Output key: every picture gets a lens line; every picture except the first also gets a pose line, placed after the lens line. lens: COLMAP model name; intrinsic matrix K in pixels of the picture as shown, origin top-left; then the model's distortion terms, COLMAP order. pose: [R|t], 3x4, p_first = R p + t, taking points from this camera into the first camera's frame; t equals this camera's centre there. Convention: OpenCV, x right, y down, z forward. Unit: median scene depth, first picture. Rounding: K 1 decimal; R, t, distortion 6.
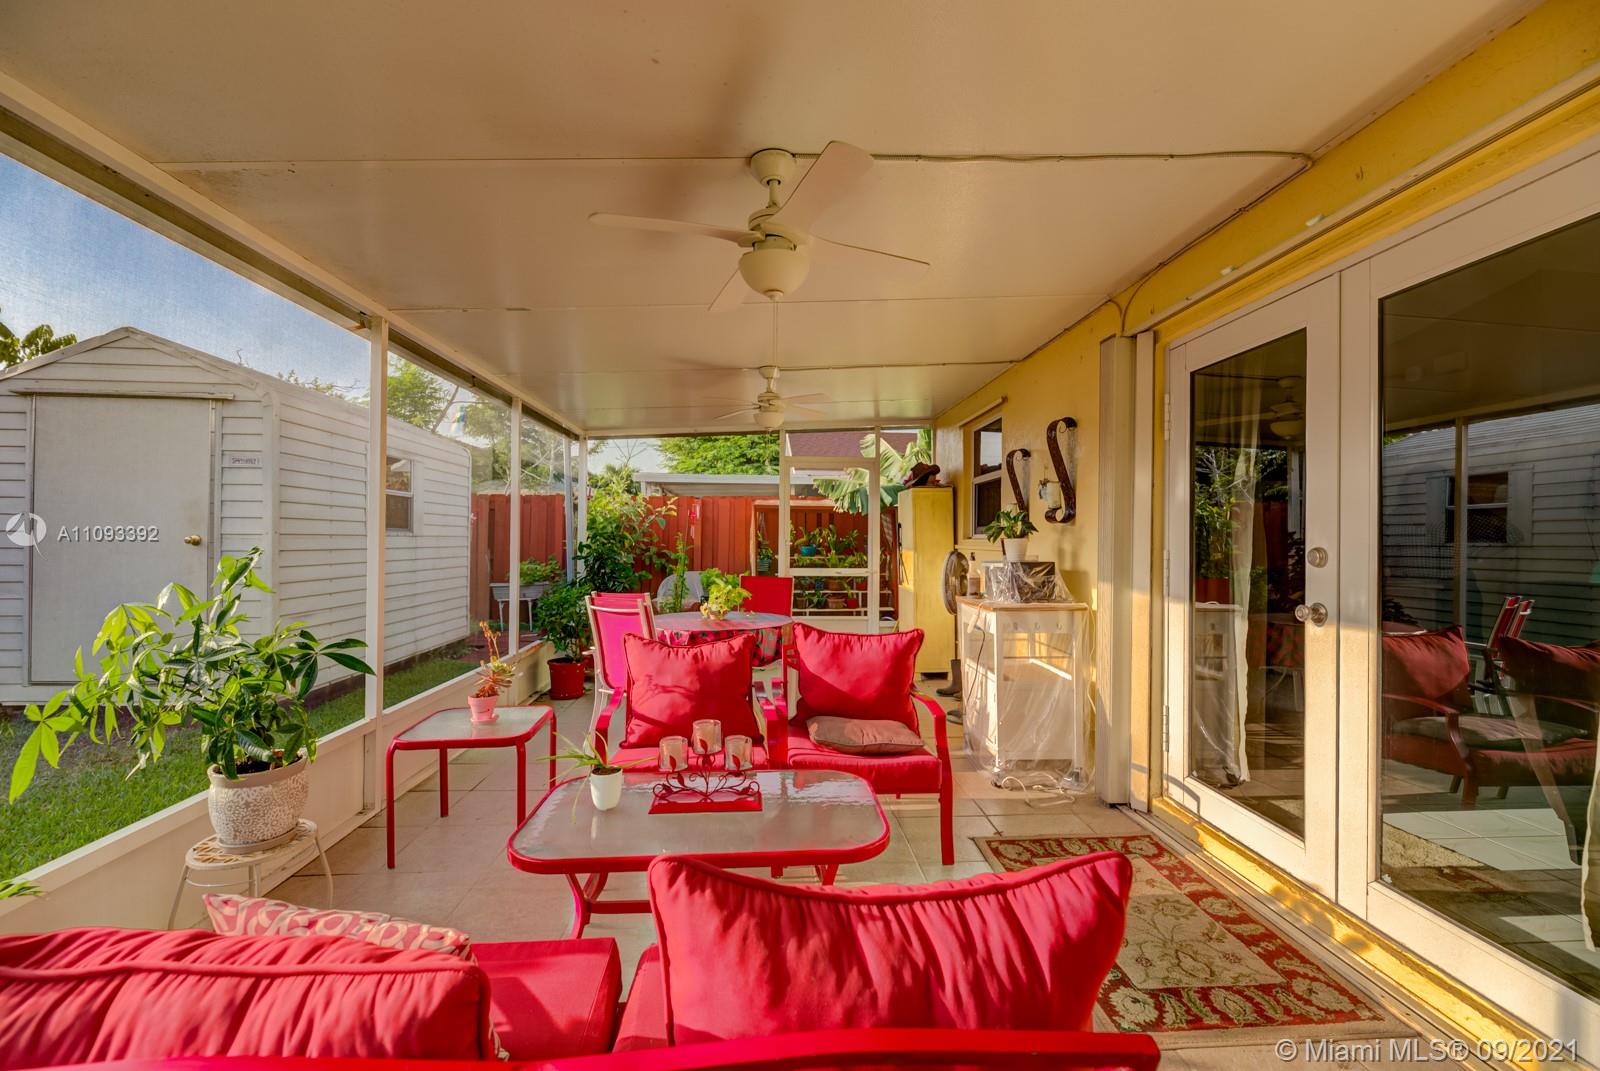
lens RADIAL K [[661.8, 0, 795.1], [0, 661.8, 532.5], [0, 0, 1]] dist [-0.002114, -0.002016]
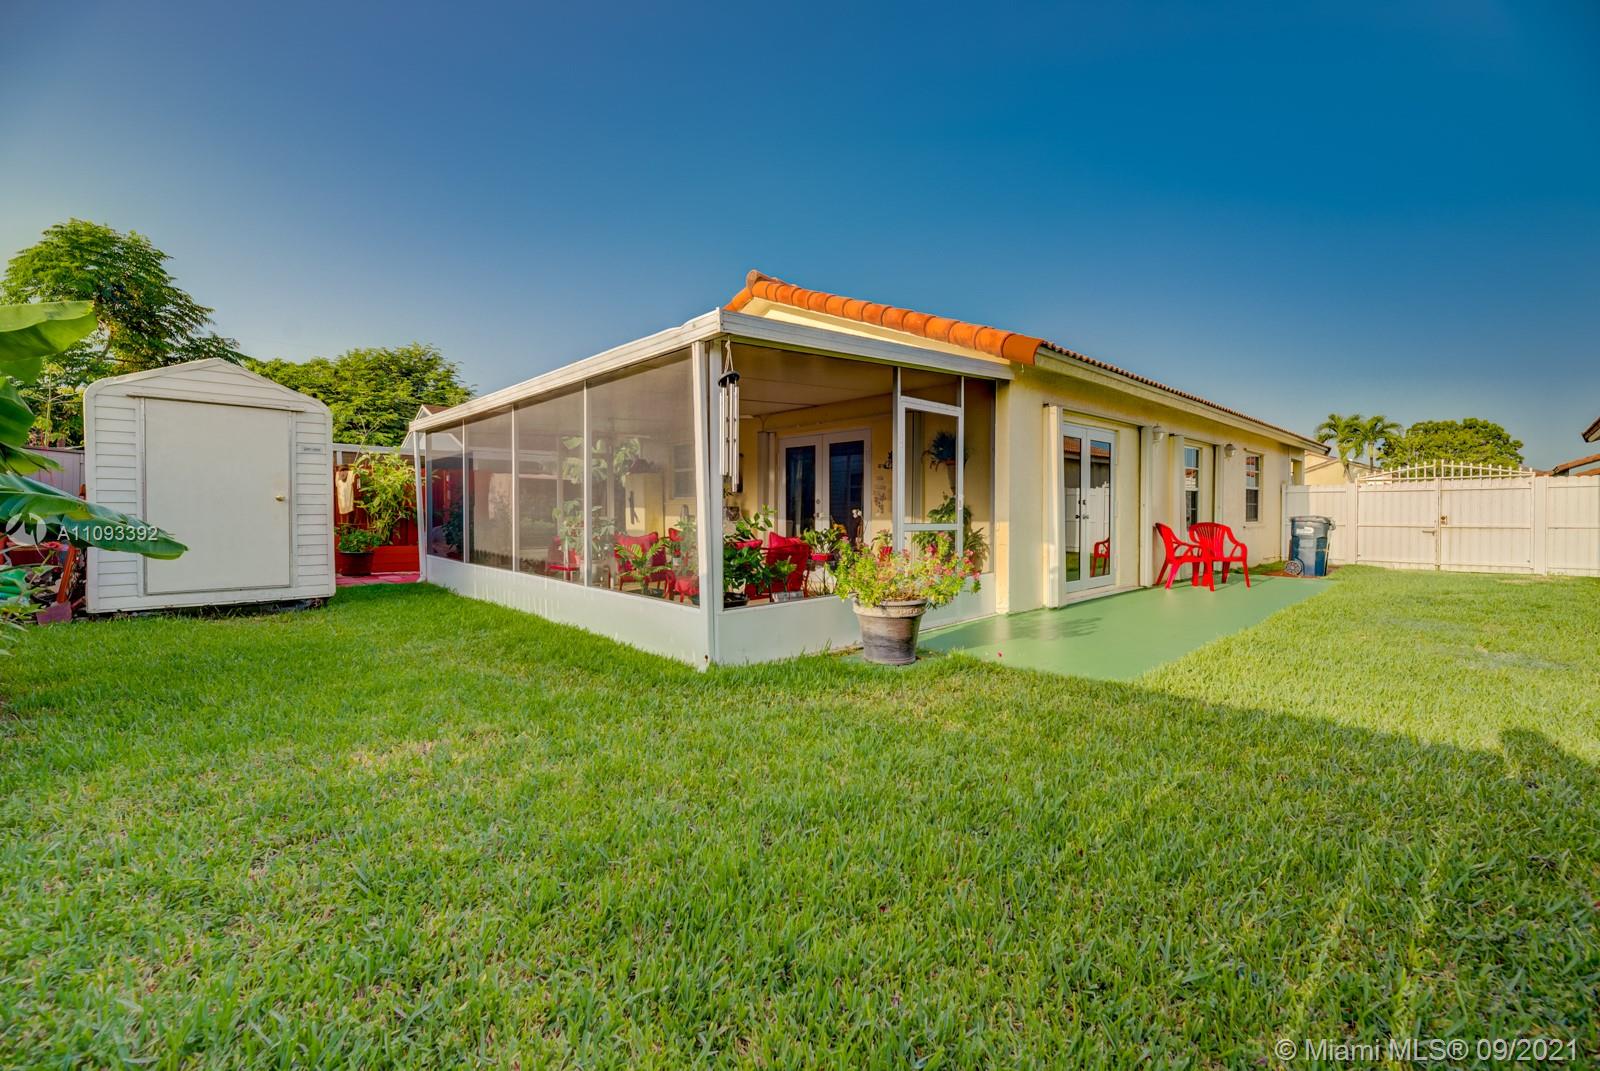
lens RADIAL K [[661.8, 0, 800.8], [0, 661.8, 523.3], [0, 0, 1]] dist [-0.002114, -0.002016]
pose [[0.761763, -0.020234, 0.647539, -1.290392], [-0.001645, 0.999449, 0.033166, 0.023964], [-0.647853, -0.026330, 0.761310, -1.368901]]
